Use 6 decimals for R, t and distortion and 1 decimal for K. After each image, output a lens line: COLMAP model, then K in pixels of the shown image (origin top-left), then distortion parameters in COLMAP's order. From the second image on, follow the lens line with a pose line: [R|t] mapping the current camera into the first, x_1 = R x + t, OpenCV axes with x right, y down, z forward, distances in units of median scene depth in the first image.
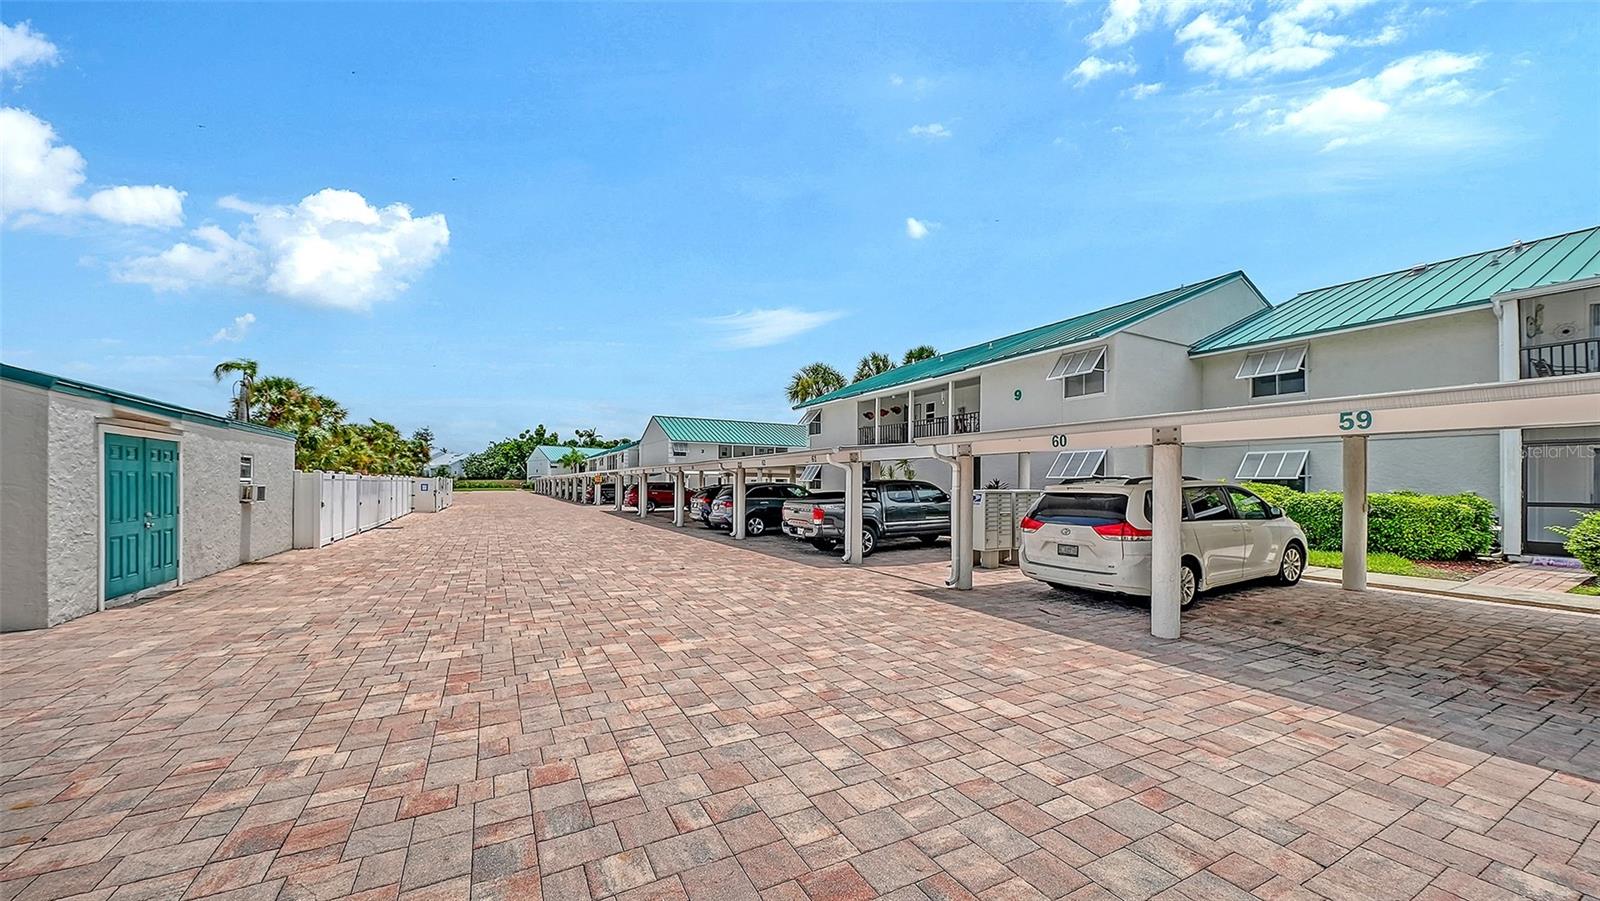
lens RADIAL K [[556.9, 0, 808.4], [0, 556.9, 455.4], [0, 0, 1]] dist [-0.001698, -0.000164]
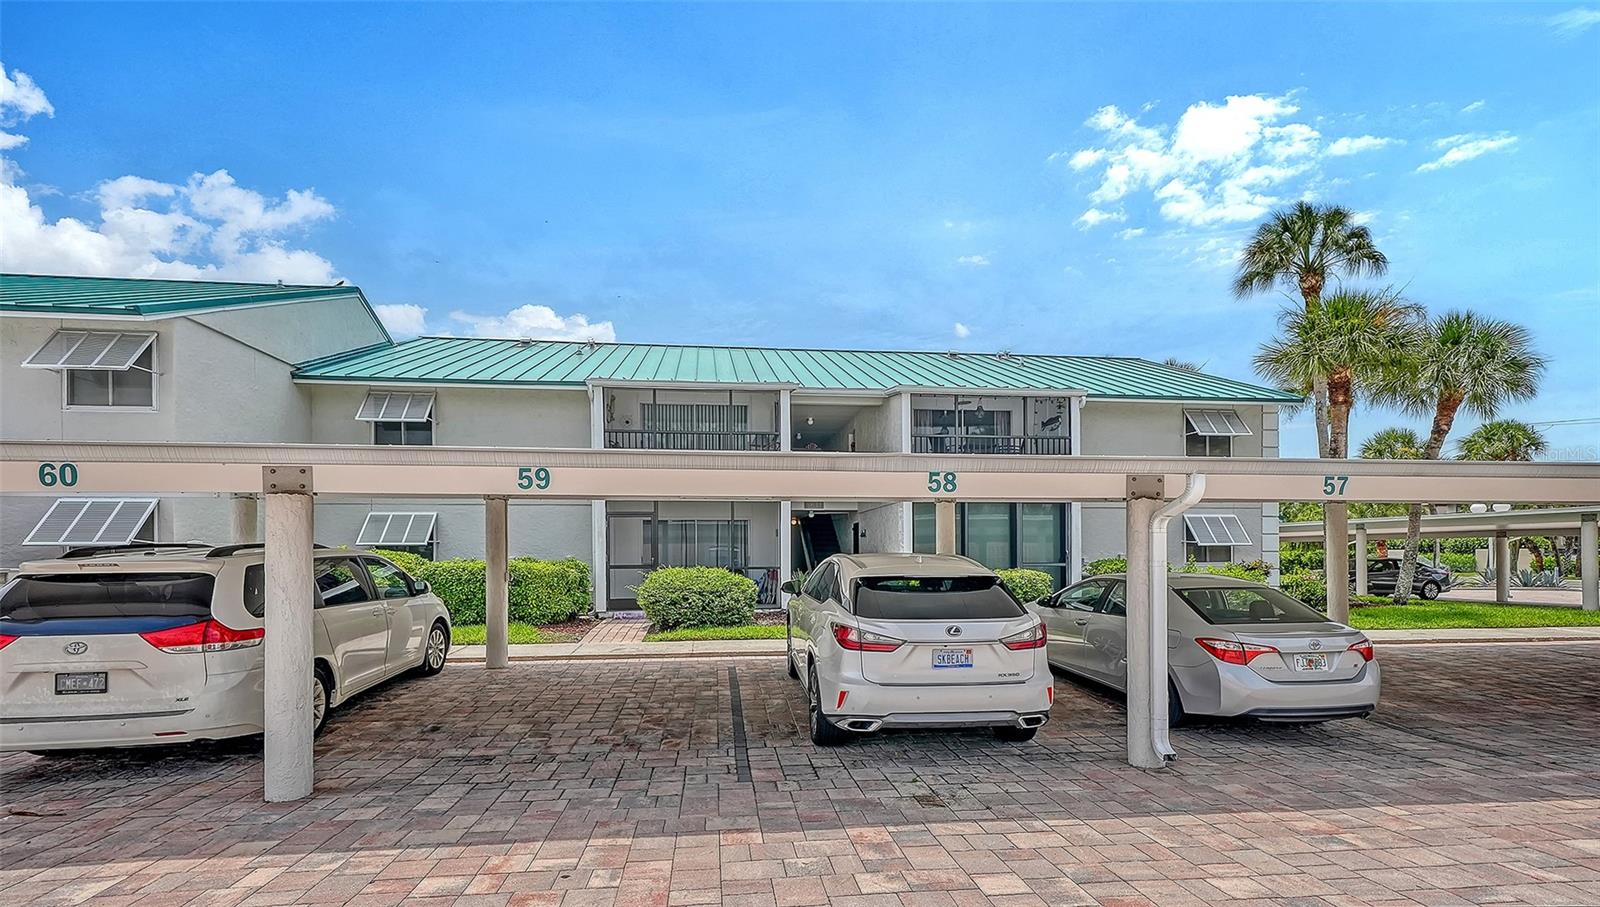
lens RADIAL K [[685.9, 0, 801.3], [0, 685.9, 560.5], [0, 0, 1]] dist [0.008872, -0.000399]
pose [[0.318821, -0.026497, 0.947444, 0.072909], [-0.036476, 0.998526, 0.040200, 0.003209], [-0.947113, -0.047375, 0.317385, 0.168873]]
